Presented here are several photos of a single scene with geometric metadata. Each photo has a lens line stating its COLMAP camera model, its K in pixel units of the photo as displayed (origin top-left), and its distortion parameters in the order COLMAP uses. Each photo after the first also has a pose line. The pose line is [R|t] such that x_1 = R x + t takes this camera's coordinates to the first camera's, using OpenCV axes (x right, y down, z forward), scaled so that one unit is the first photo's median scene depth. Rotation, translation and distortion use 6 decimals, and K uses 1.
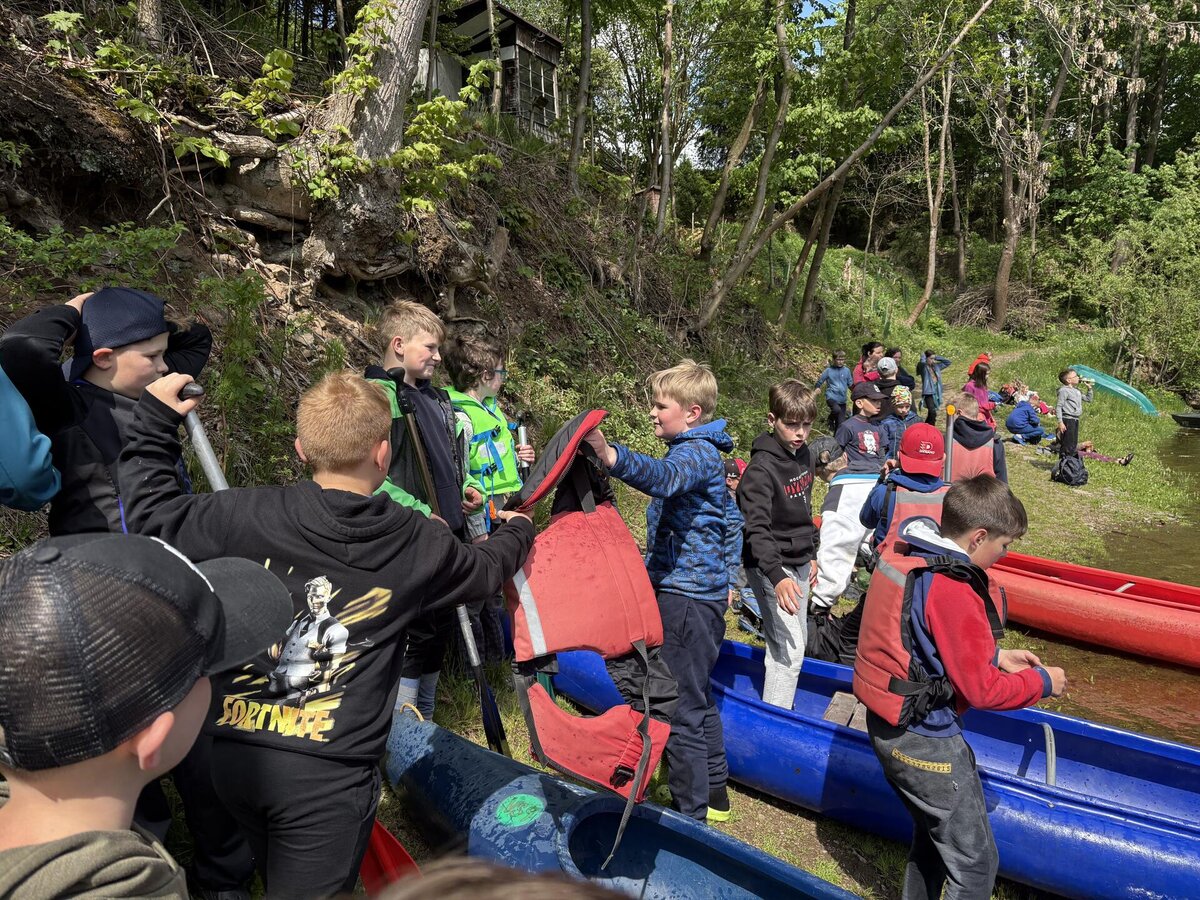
lens RADIAL K [[897.7, 0, 597.8], [0, 897.7, 440.6], [0, 0, 1]] dist [0.046554, -0.044090]
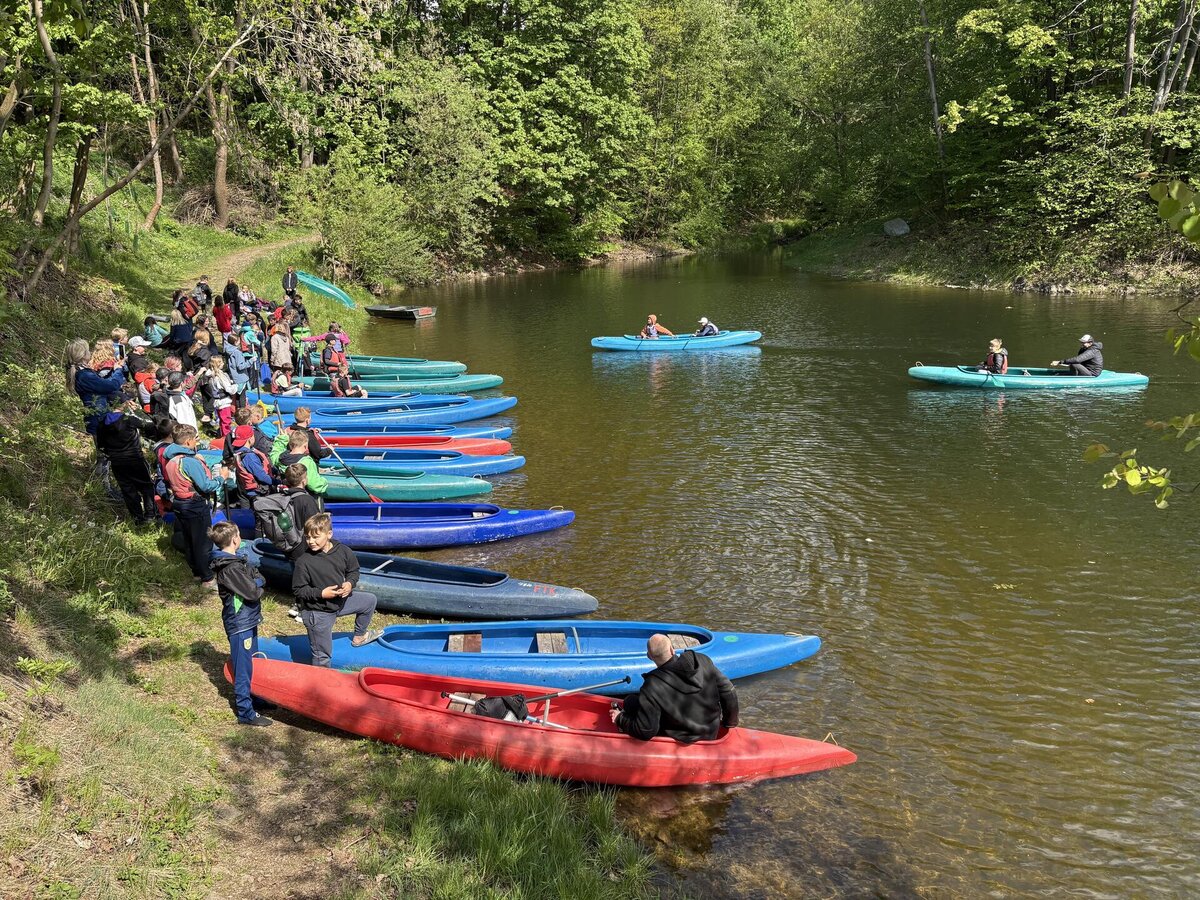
lens RADIAL K [[897.7, 0, 599.5], [0, 897.7, 461.4], [0, 0, 1]] dist [0.046554, -0.044090]
pose [[0.683644, -0.208711, 0.699336, -0.117630], [0.081344, 0.974056, 0.211180, -0.040520], [-0.725268, -0.087485, 0.682885, -0.194112]]
